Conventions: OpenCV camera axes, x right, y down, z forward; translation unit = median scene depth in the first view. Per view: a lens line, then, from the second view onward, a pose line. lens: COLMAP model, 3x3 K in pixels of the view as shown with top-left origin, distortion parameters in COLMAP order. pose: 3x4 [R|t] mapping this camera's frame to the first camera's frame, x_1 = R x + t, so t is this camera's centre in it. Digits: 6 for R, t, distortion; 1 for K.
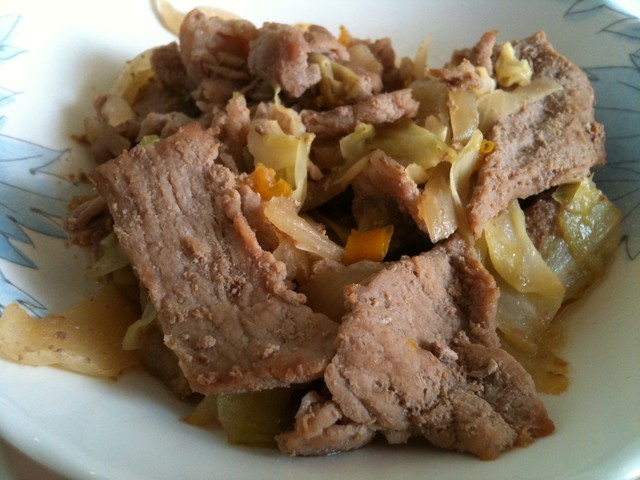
lens RADIAL K [[654.4, 0, 321.3], [0, 654.4, 240.3], [0, 0, 1]] dist [0.023573, 0.000000]
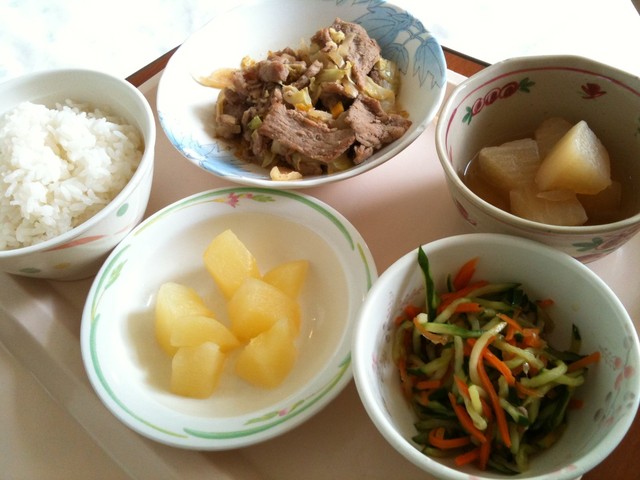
lens RADIAL K [[654.4, 0, 324.5], [0, 654.4, 239.3], [0, 0, 1]] dist [0.023573, 0.000000]
pose [[0.811753, -0.539571, 0.223430, -1.046084], [0.520327, 0.841940, 0.142820, 0.049409], [-0.265176, 0.000322, 0.964200, -2.075883]]
